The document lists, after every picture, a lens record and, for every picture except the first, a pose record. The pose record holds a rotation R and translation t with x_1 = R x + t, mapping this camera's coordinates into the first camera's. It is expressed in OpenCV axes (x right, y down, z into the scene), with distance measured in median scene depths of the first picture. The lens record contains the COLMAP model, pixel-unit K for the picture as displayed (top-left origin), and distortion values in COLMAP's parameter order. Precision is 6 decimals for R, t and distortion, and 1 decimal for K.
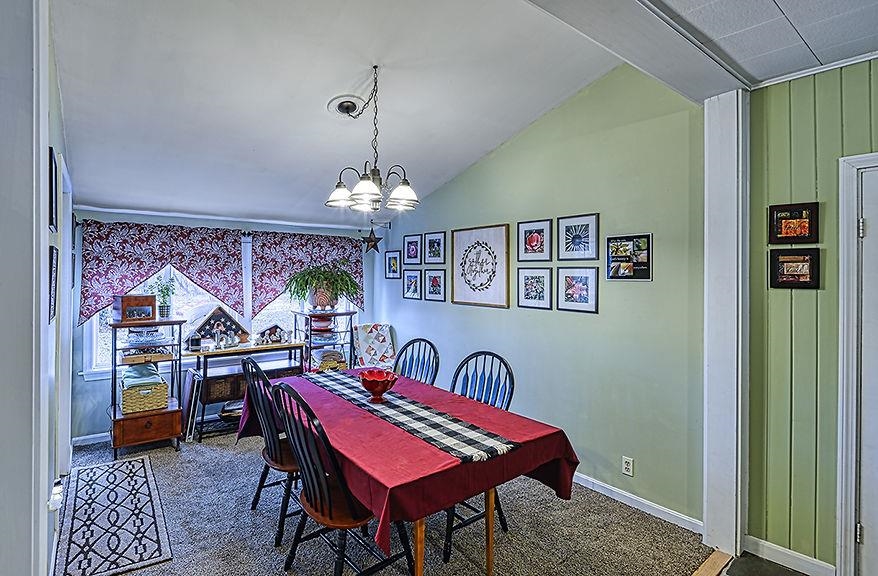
lens RADIAL K [[432.1, 0, 441.2], [0, 432.1, 276.3], [0, 0, 1]] dist [-0.027624, -0.000520]
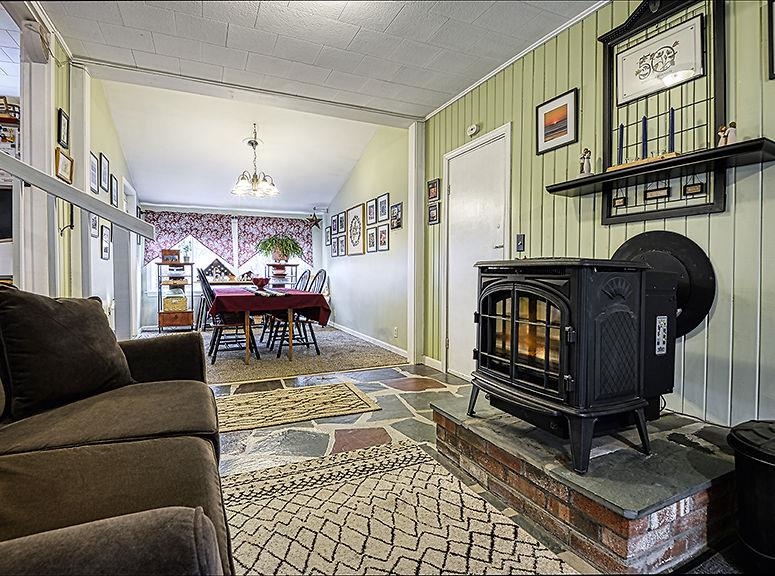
lens RADIAL K [[397.1, 0, 385.5], [0, 397.1, 275.7], [0, 0, 1]] dist [-0.002422, -0.000238]
pose [[0.973158, -0.002749, -0.230123, 0.549106], [0.006605, 0.999850, 0.015988, 0.124352], [0.230044, -0.017079, 0.973030, -0.438019]]
